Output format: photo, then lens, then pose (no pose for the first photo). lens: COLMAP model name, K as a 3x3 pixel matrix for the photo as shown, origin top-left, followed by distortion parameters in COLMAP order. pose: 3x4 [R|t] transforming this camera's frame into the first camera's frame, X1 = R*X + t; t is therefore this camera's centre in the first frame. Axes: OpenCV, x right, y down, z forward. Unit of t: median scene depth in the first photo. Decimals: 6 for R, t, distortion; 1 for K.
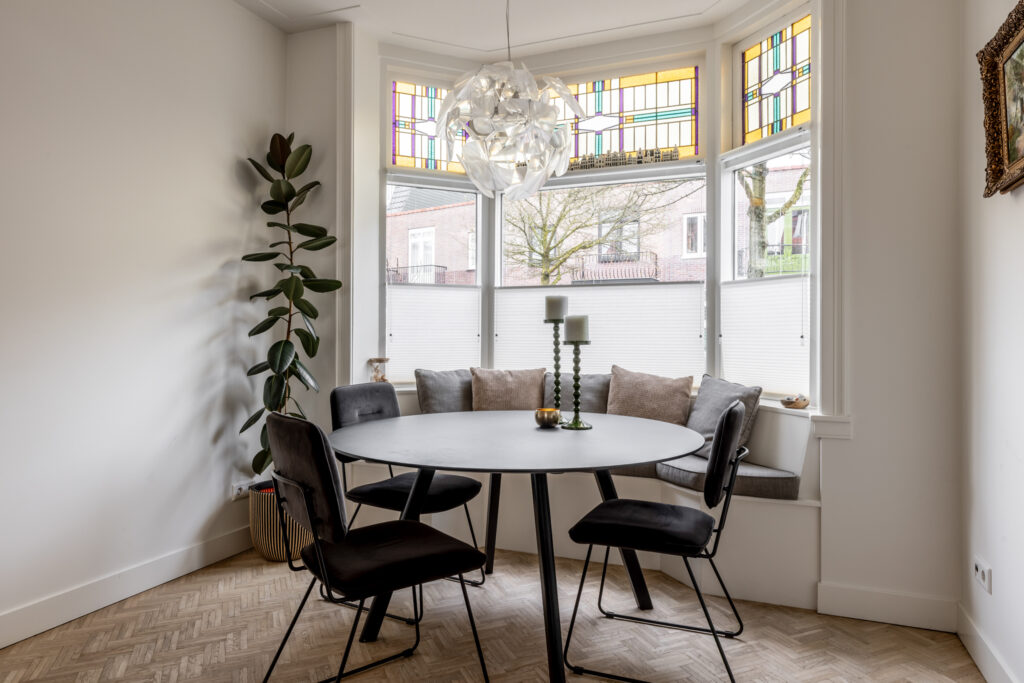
lens RADIAL K [[666.0, 0, 511.0], [0, 666.0, 339.3], [0, 0, 1]] dist [0.006987, -0.004333]
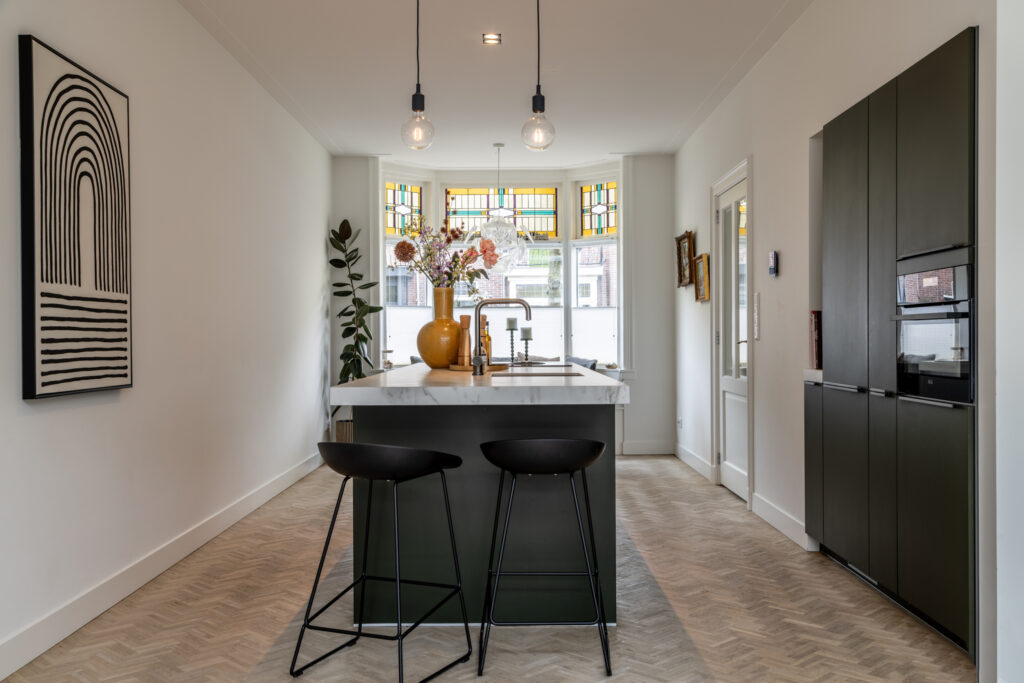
lens RADIAL K [[1024.7, 0, 511.5], [0, 1024.7, 339.6], [0, 0, 1]] dist [0.061445, 0.000000]
pose [[0.930297, -0.008308, 0.366713, -0.939766], [0.007526, 0.999965, 0.003564, -0.005402], [-0.366730, -0.000556, 0.930327, -1.696053]]
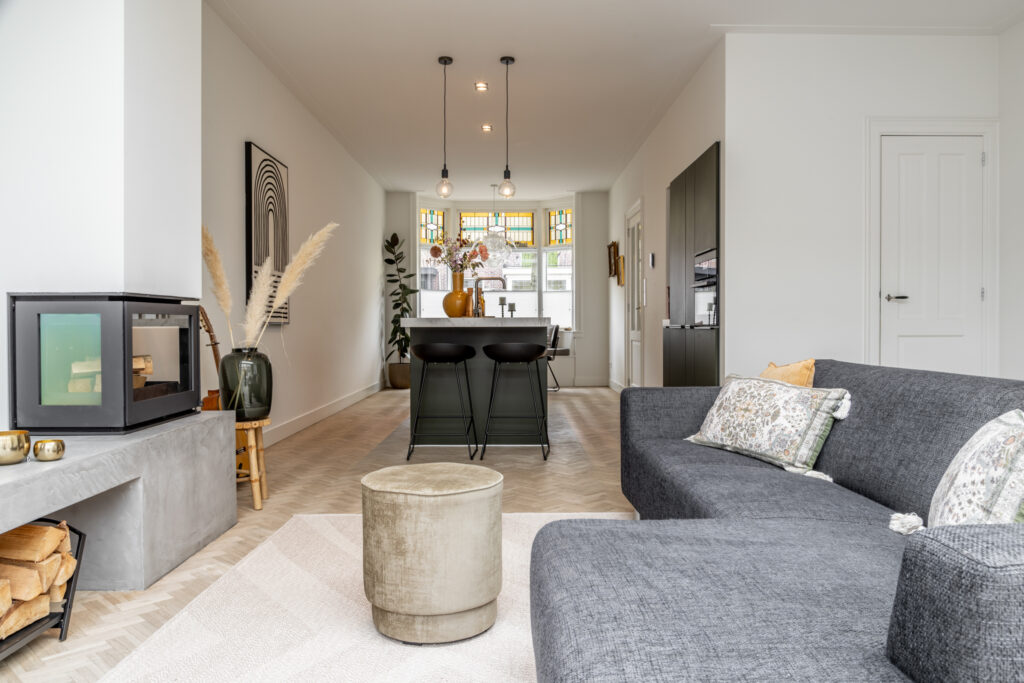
lens RADIAL K [[823.0, 0, 534.1], [0, 823.0, 331.4], [0, 0, 1]] dist [-0.005385, 0.000675]
pose [[0.920969, -0.007522, 0.389564, -1.138468], [0.005443, 0.999964, 0.006440, 0.066473], [-0.389598, -0.003811, 0.920977, -2.327292]]
